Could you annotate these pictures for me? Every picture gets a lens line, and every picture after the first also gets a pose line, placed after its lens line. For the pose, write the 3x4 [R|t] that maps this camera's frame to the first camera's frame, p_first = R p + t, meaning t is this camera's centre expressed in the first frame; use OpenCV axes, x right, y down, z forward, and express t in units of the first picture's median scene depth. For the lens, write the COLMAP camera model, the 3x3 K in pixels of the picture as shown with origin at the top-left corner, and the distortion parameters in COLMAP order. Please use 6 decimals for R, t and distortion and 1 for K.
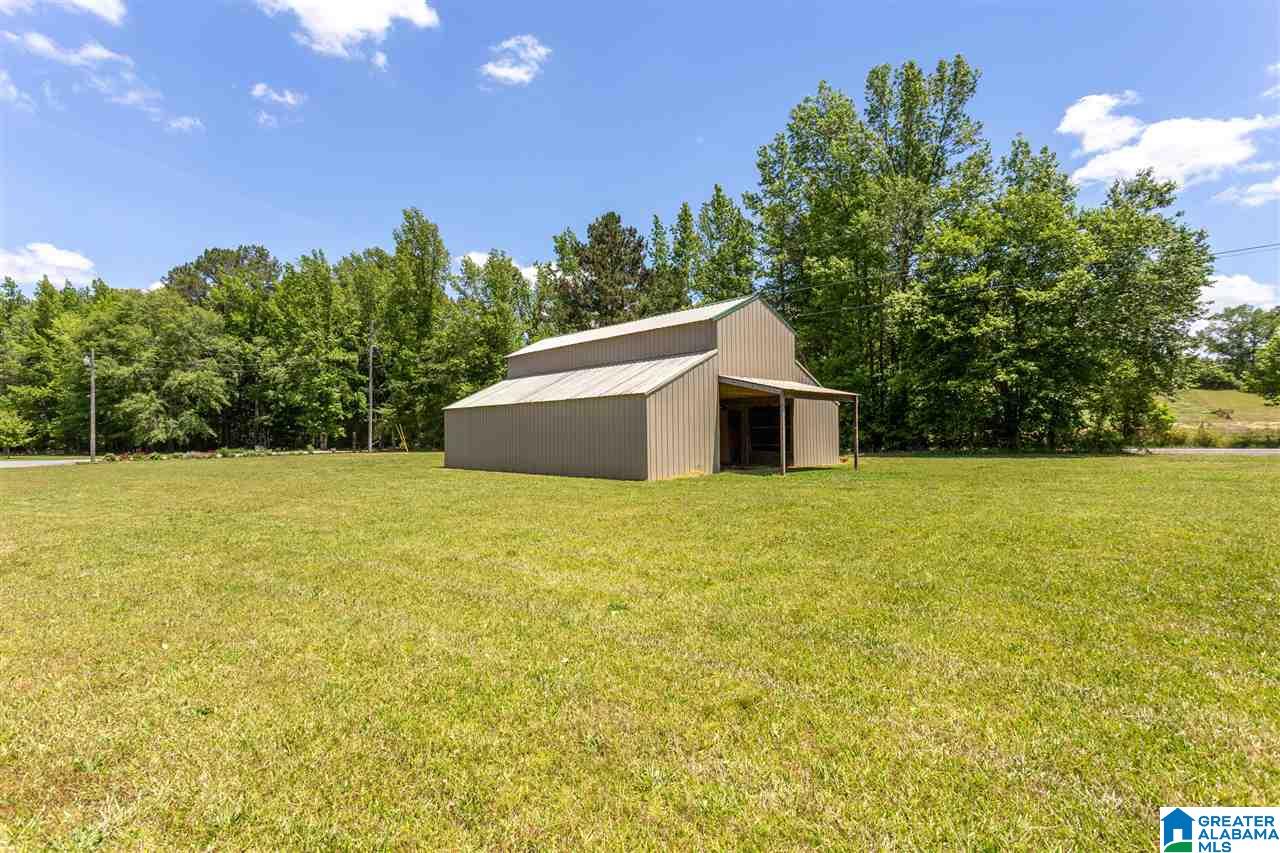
lens RADIAL K [[618.7, 0, 648.7], [0, 618.7, 425.6], [0, 0, 1]] dist [-0.001393, 0.001252]
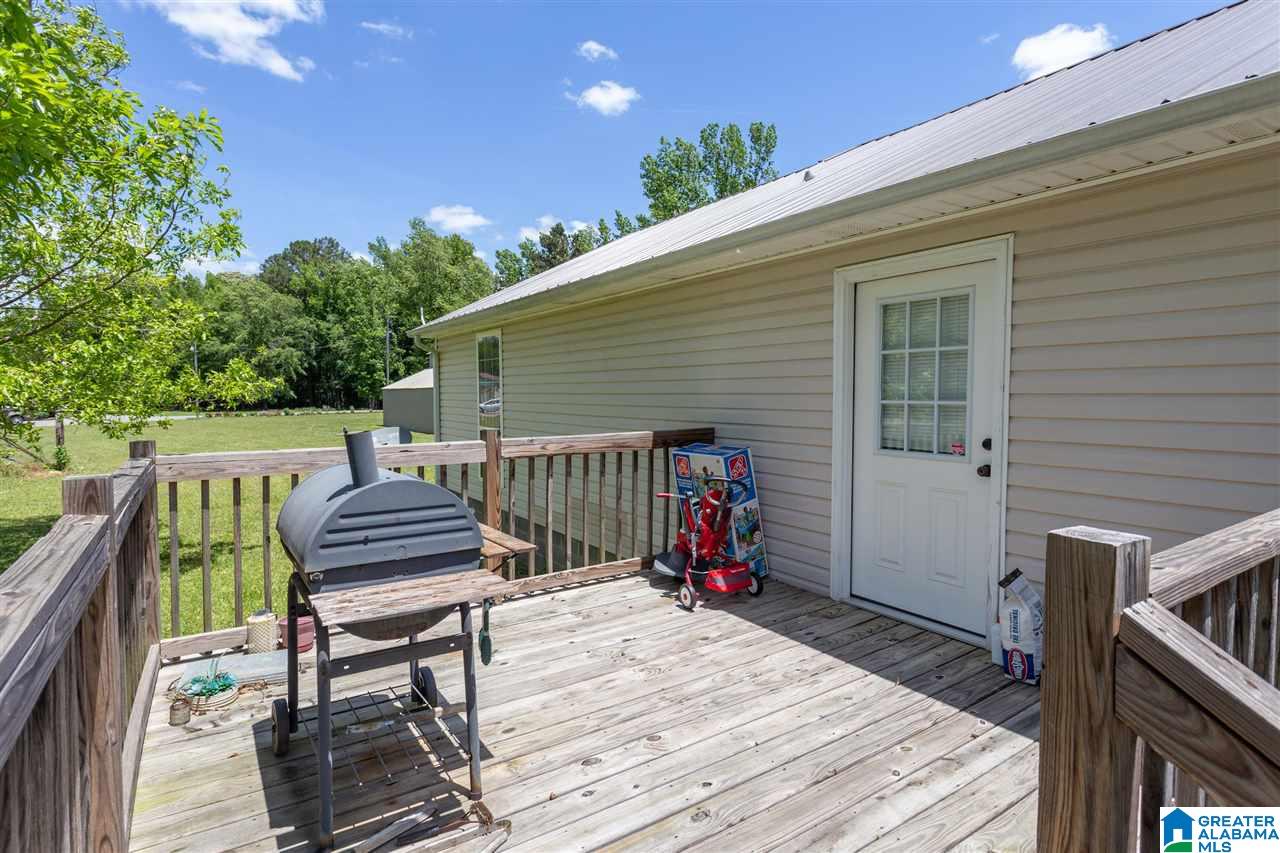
lens RADIAL K [[618.7, 0, 639.8], [0, 618.7, 418.9], [0, 0, 1]] dist [-0.001393, 0.001252]
pose [[0.989408, 0.014265, -0.144460, 0.194466], [-0.006282, 0.998435, 0.055571, -0.014454], [0.145026, -0.054075, 0.987949, -0.162651]]
